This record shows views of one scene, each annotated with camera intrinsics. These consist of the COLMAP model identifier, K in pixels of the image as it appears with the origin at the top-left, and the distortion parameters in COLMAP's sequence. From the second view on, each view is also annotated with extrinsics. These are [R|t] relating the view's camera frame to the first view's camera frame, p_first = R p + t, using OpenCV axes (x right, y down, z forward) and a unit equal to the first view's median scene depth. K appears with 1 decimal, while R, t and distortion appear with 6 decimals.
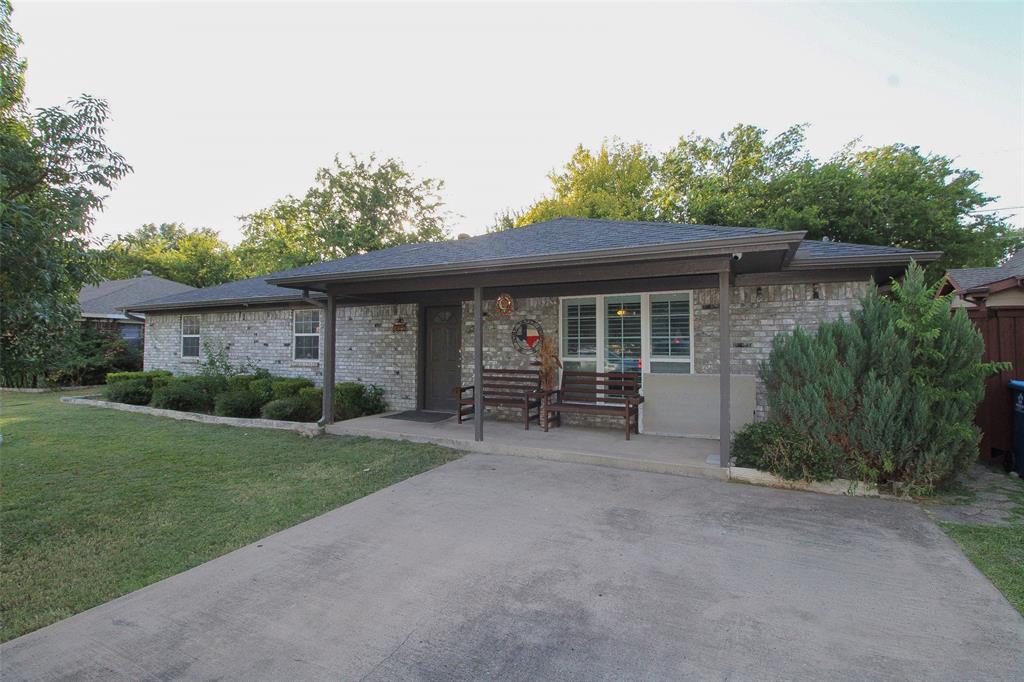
lens RADIAL K [[477.7, 0, 513.2], [0, 477.7, 331.5], [0, 0, 1]] dist [-0.000419, -0.013968]
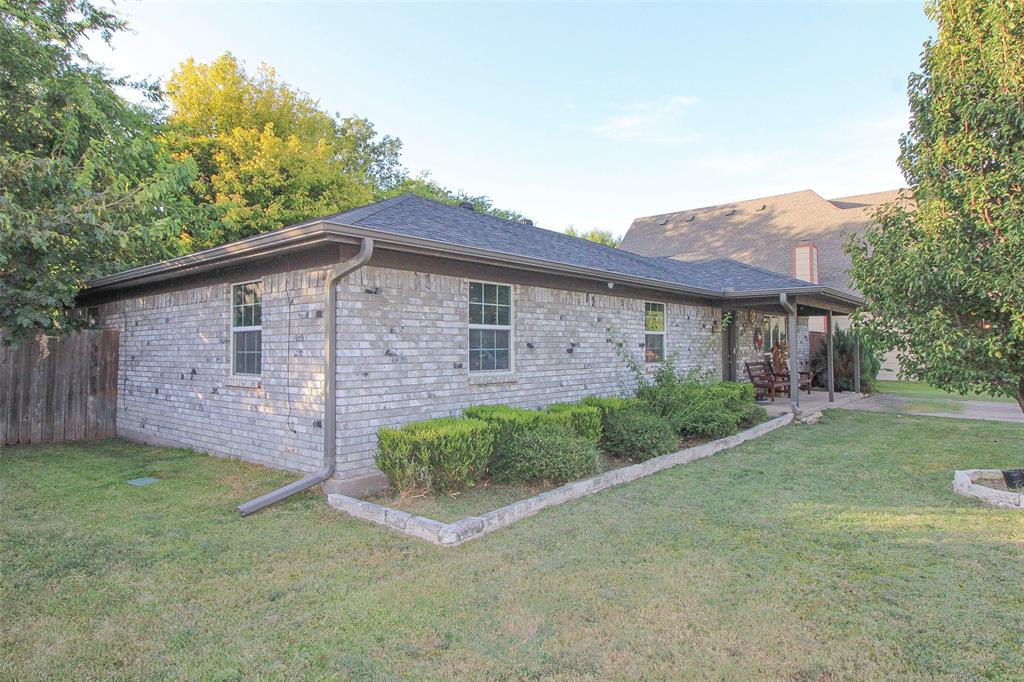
lens RADIAL K [[611.9, 0, 512.0], [0, 611.9, 341.0], [0, 0, 1]] dist [-0.000512, -0.000087]
pose [[0.221387, 0.008000, 0.975153, -1.911979], [-0.023769, 0.999714, -0.002806, 0.037534], [-0.974896, -0.022557, 0.221514, 1.284961]]
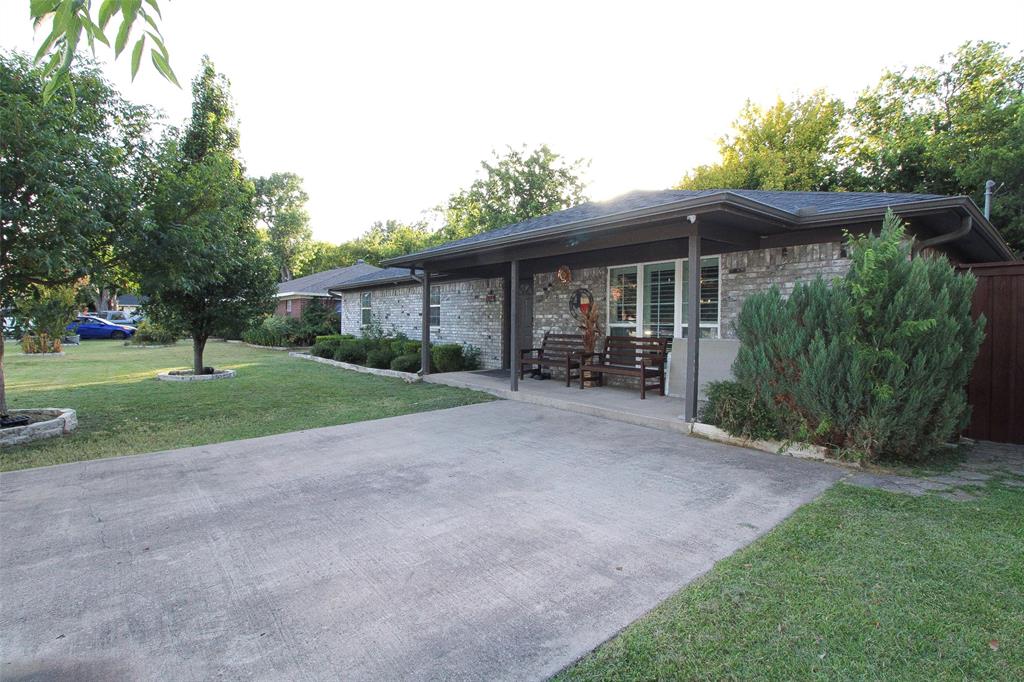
lens RADIAL K [[477.7, 0, 513.2], [0, 477.7, 331.5], [0, 0, 1]] dist [-0.000419, -0.013968]
pose [[0.921442, 0.014093, -0.388259, 0.302464], [0.004292, 0.998912, 0.046444, 0.020442], [0.388491, -0.044462, 0.920379, -0.069439]]
